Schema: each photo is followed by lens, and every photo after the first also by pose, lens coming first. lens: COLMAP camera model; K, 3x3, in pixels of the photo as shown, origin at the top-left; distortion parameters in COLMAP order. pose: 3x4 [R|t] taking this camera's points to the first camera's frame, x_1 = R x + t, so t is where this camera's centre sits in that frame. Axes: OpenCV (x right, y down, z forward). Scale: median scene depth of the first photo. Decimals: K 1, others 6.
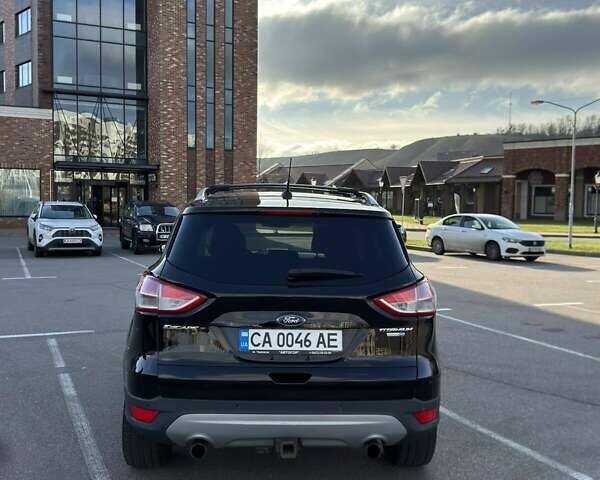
lens RADIAL K [[643.0, 0, 298.6], [0, 643.0, 240.0], [0, 0, 1]] dist [0.200380, -0.410380]
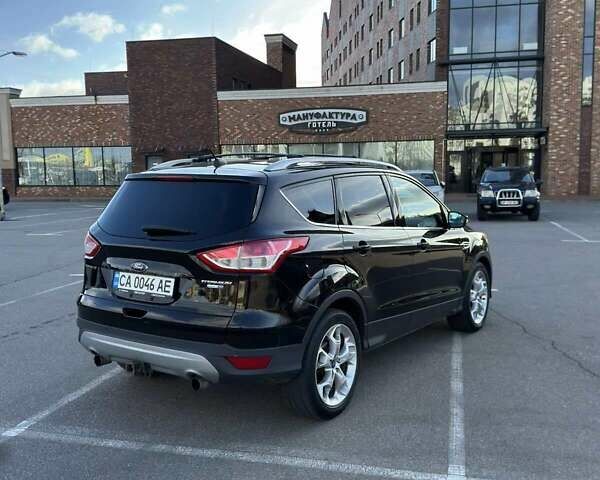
lens RADIAL K [[643.0, 0, 298.6], [0, 643.0, 240.0], [0, 0, 1]] dist [0.200380, -0.410380]
pose [[0.792971, 0.043674, -0.607692, 0.141959], [-0.012715, 0.998396, 0.055162, 0.000329], [0.609126, -0.036015, 0.792255, 0.031214]]
